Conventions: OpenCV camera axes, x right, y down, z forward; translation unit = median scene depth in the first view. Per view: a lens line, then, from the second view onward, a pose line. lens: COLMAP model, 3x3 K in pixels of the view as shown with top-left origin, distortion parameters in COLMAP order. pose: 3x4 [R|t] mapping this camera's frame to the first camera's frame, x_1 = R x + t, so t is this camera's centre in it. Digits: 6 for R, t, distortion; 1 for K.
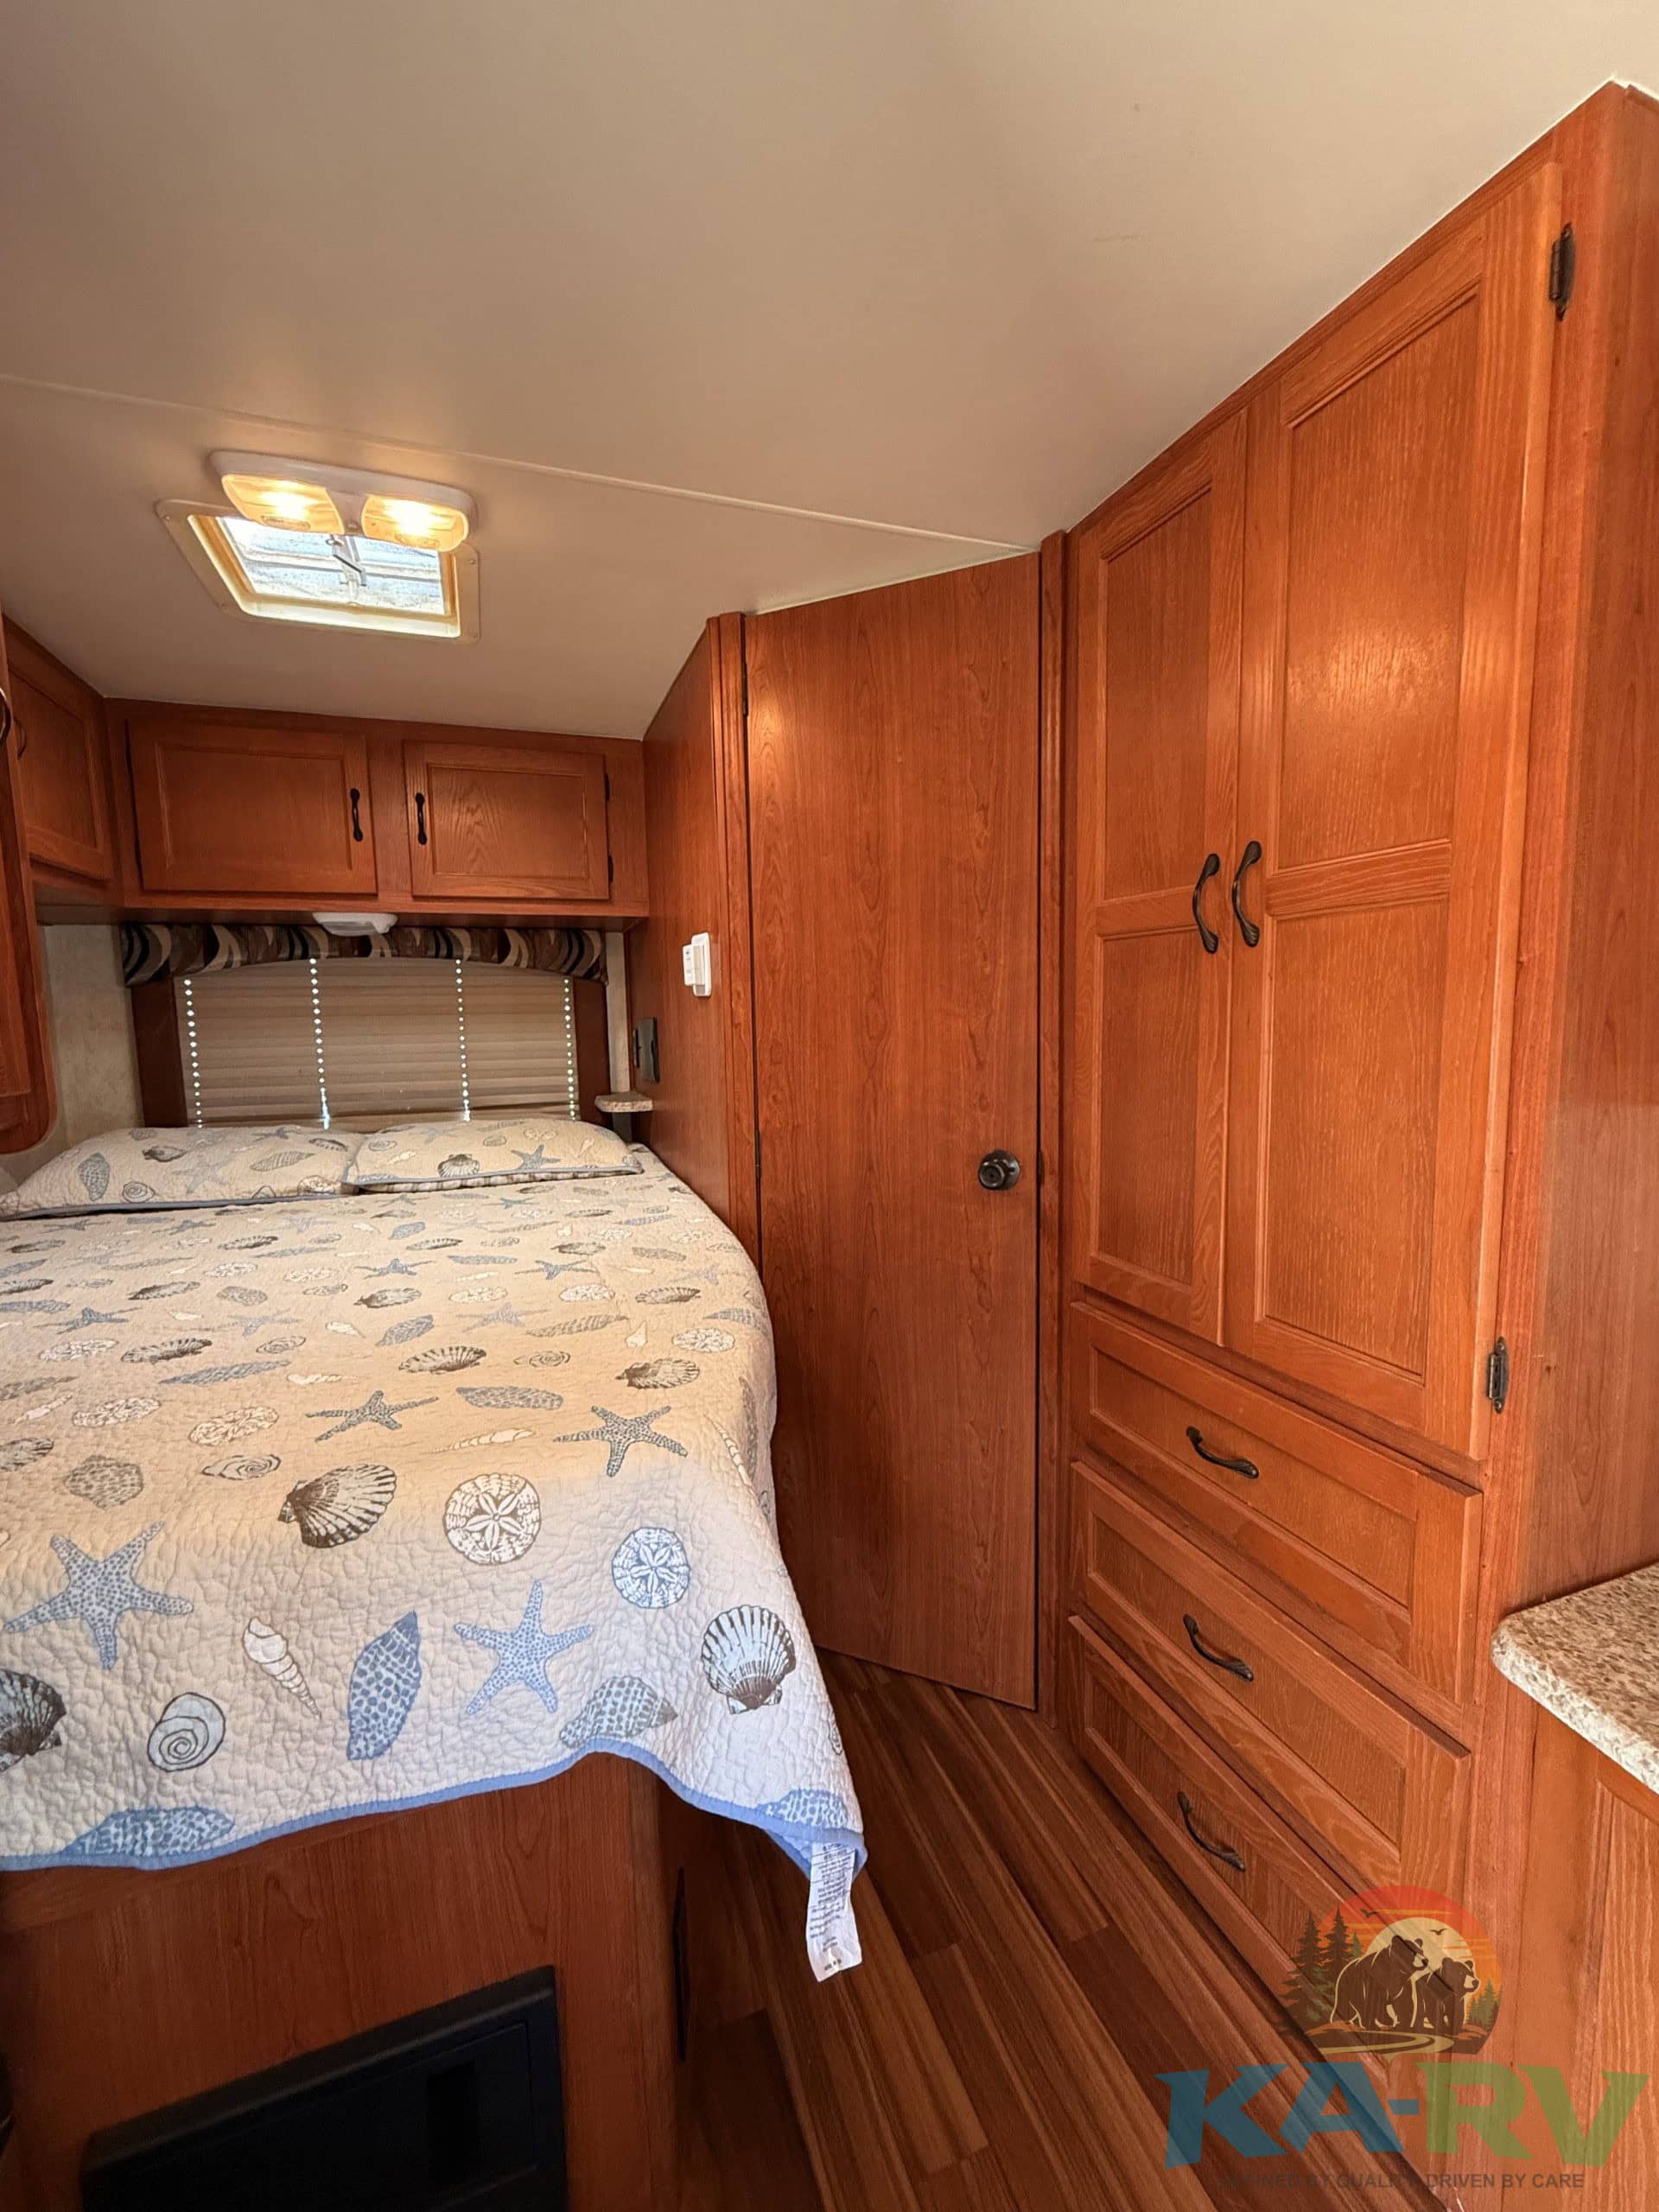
lens RADIAL K [[916.8, 0, 829.9], [0, 916.8, 1107.9], [0, 0, 1]] dist [-0.001600, 0.000341]
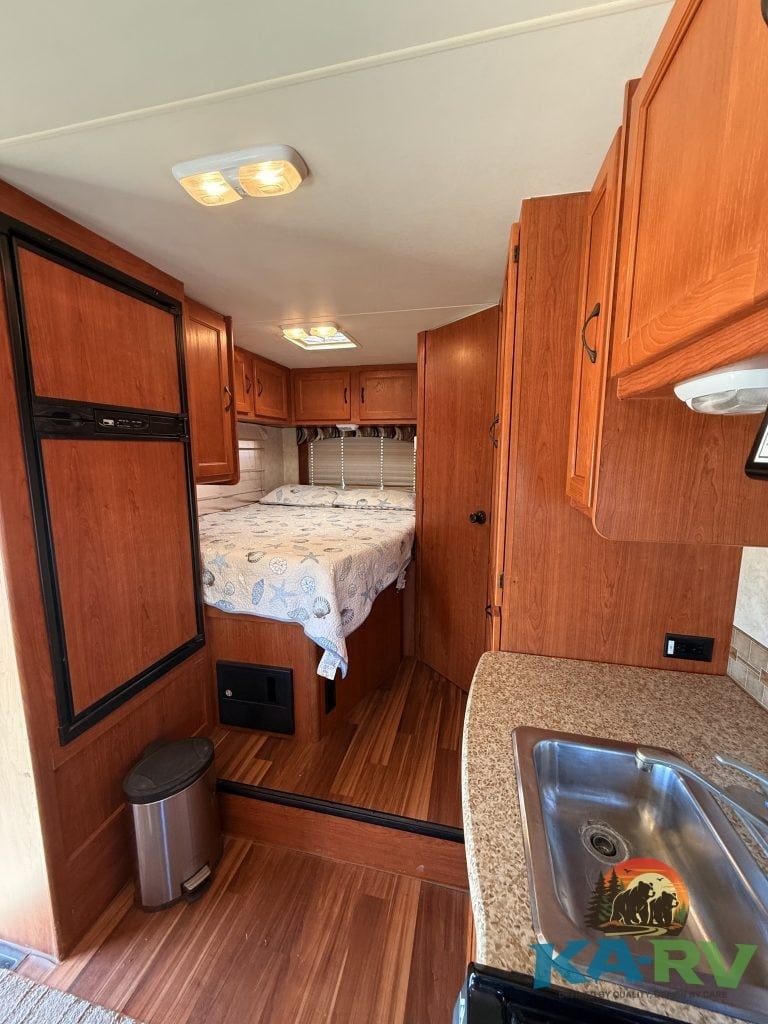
lens RADIAL K [[406.8, 0, 383.7], [0, 406.8, 510.8], [0, 0, 1]] dist [0.000705, -0.000065]
pose [[0.837234, 0.102172, -0.537215, 0.561034], [-0.076846, 0.994624, 0.069404, -0.017147], [0.541418, -0.016824, 0.840585, -0.235261]]
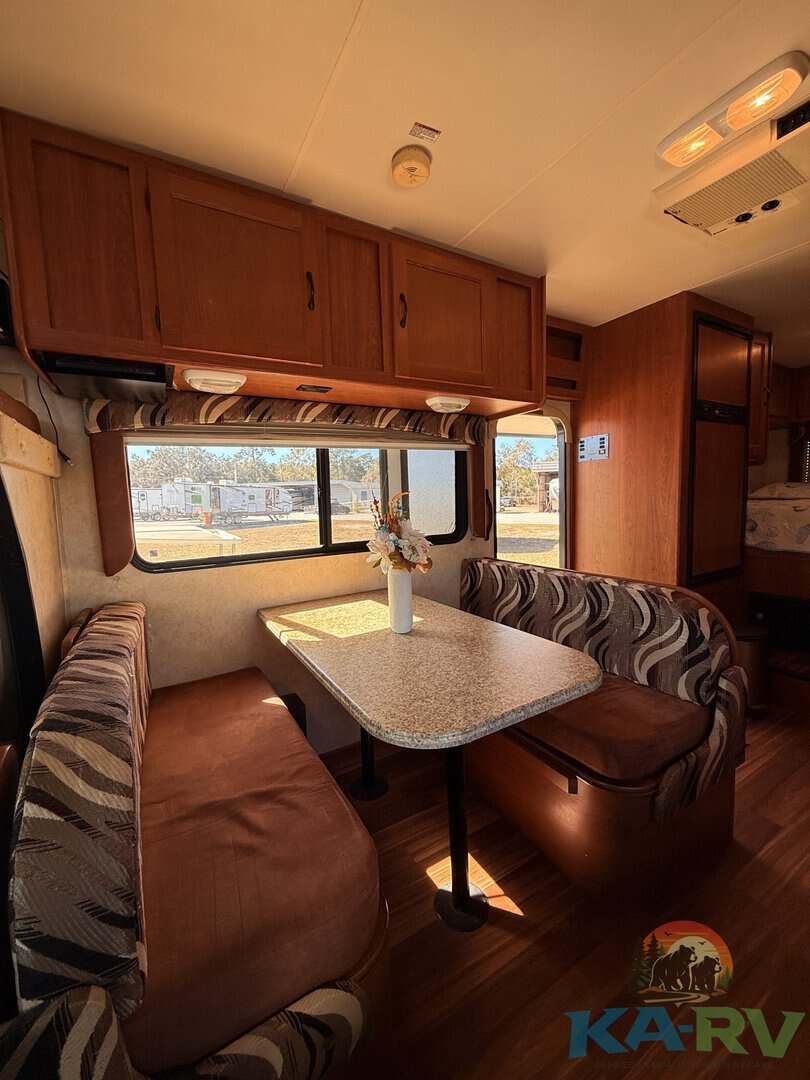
lens RADIAL K [[429.0, 0, 403.0], [0, 429.0, 537.6], [0, 0, 1]] dist [0.000705, -0.000065]
pose [[0.174497, 0.110312, -0.978459, 0.907983], [-0.076675, 0.992210, 0.098188, 0.247857], [0.981668, 0.057889, 0.181596, -1.071431]]
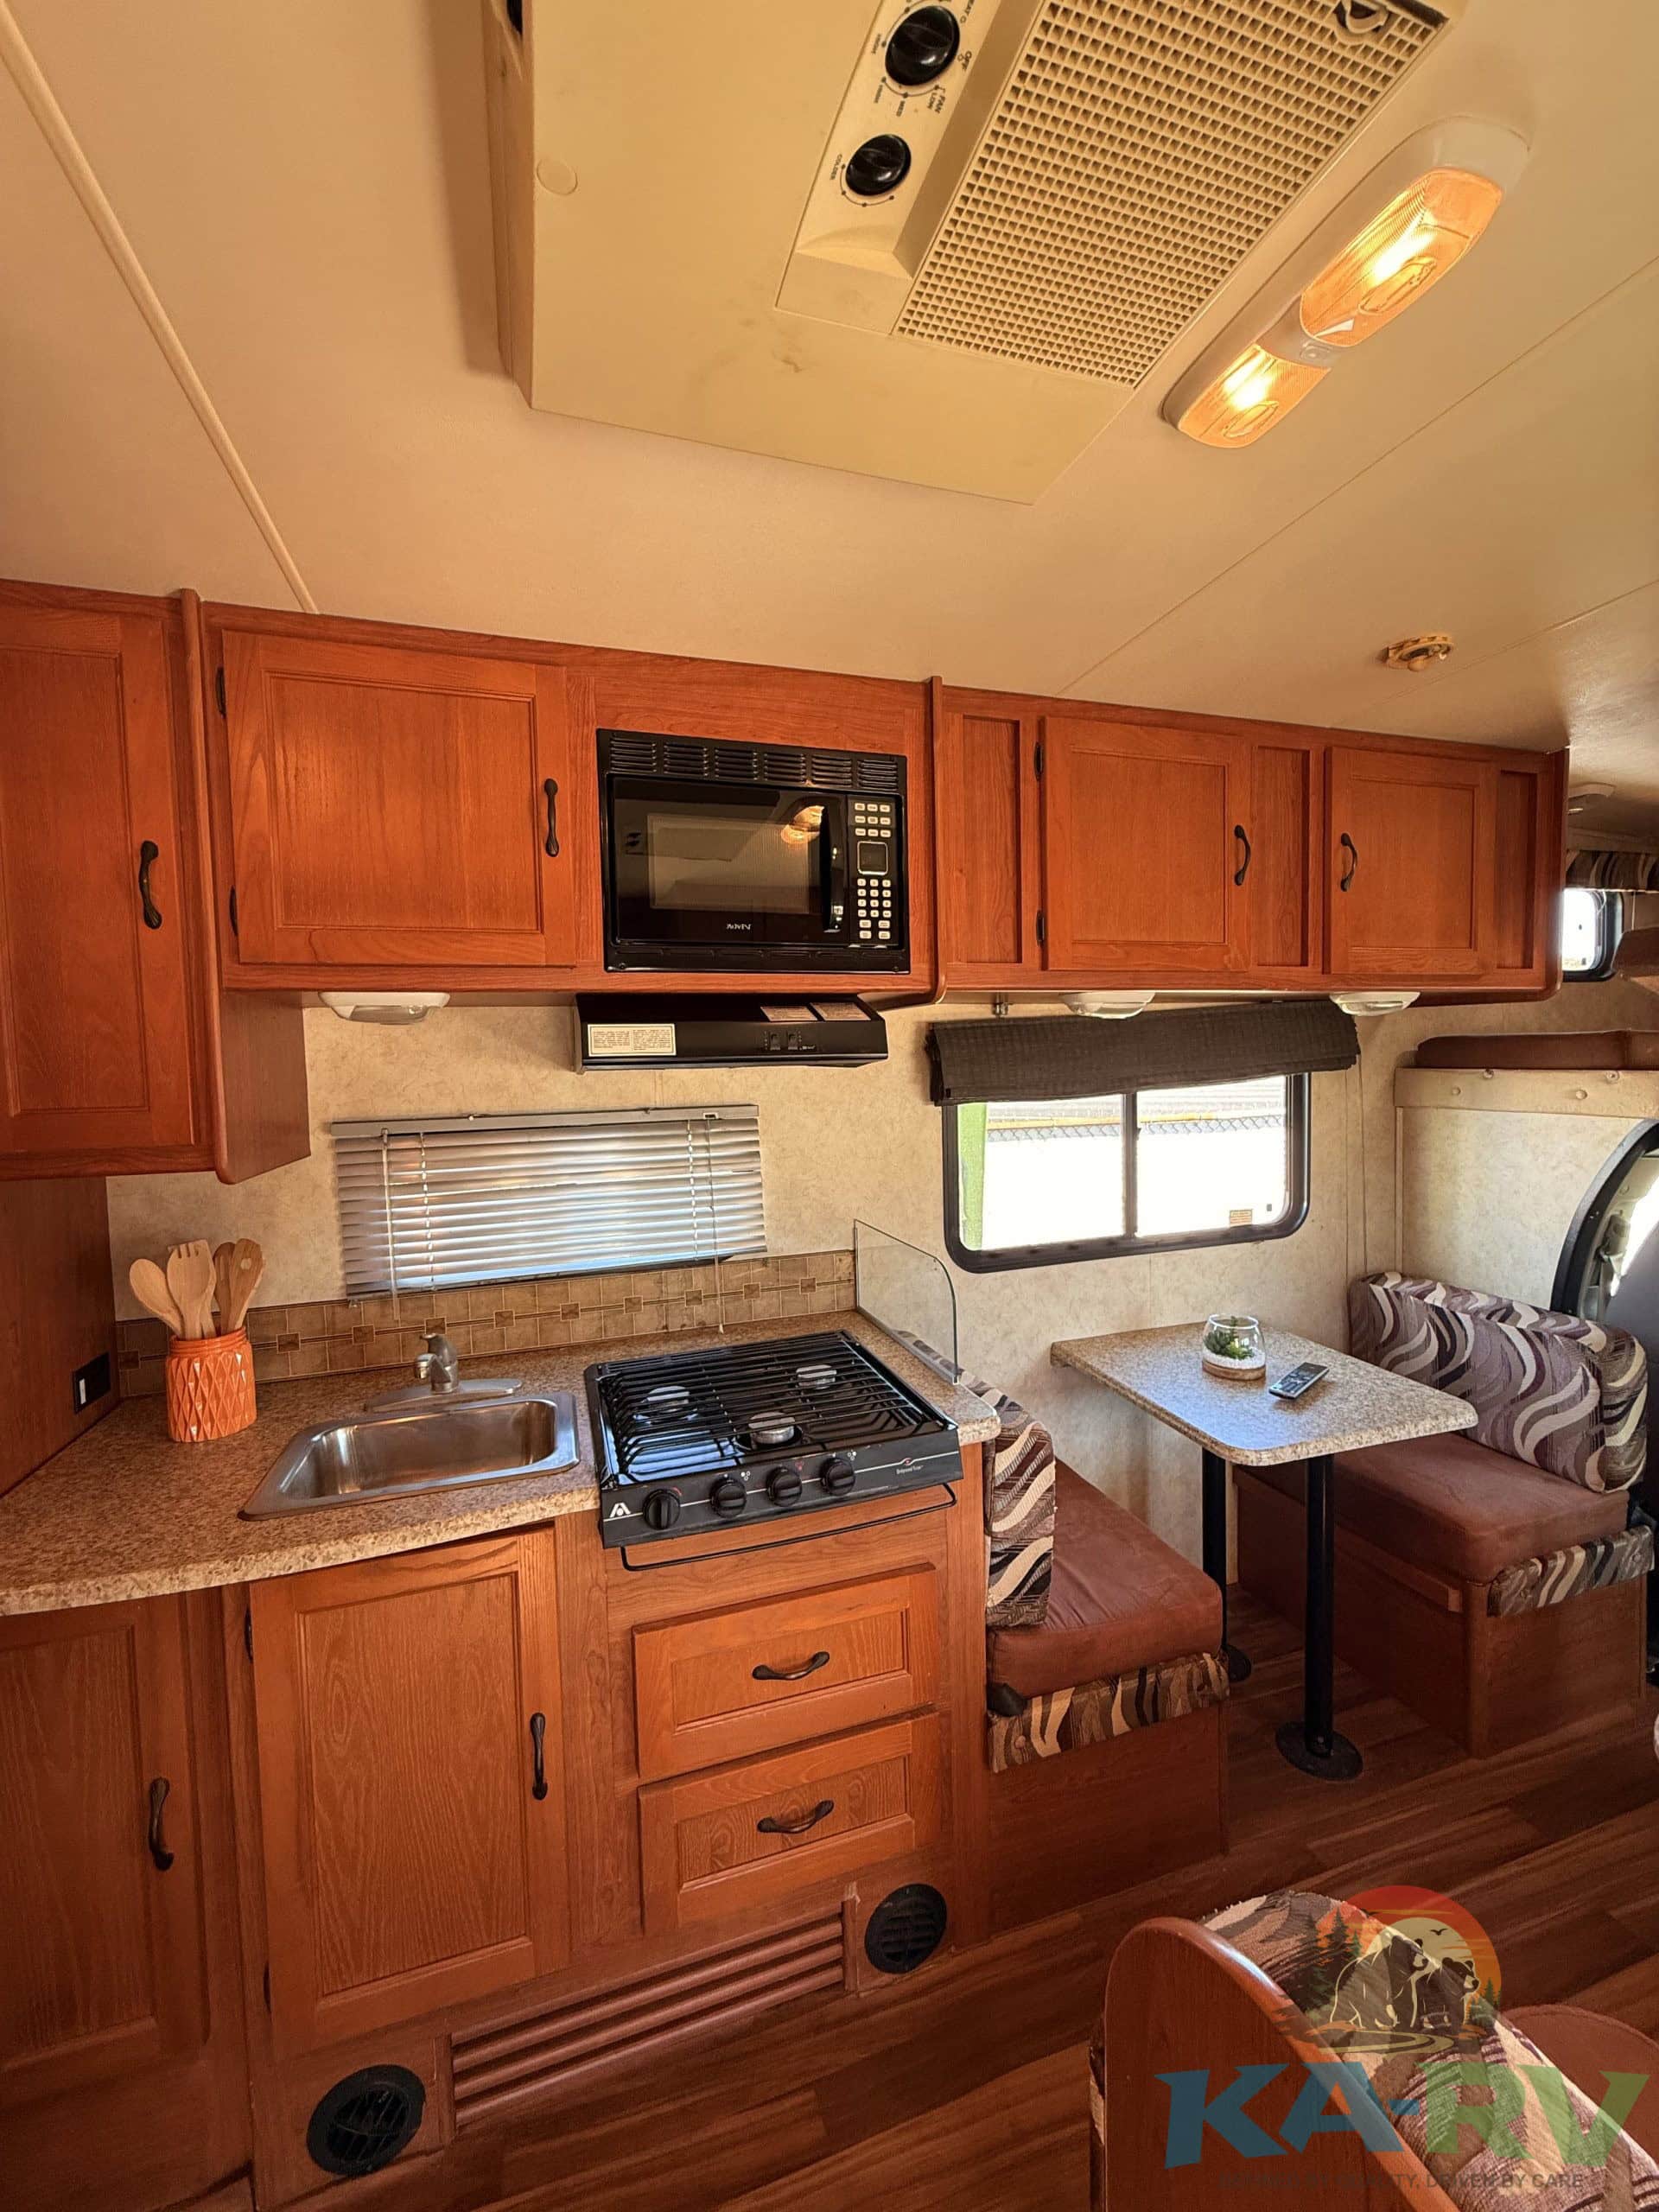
lens RADIAL K [[878.8, 0, 825.6], [0, 878.8, 1100.7], [0, 0, 1]] dist [0.000705, -0.000065]
pose [[0.051017, -0.029656, 0.998257, -0.195400], [0.132781, 0.990887, 0.022651, 0.010698], [-0.989832, 0.131394, 0.054489, -0.228943]]
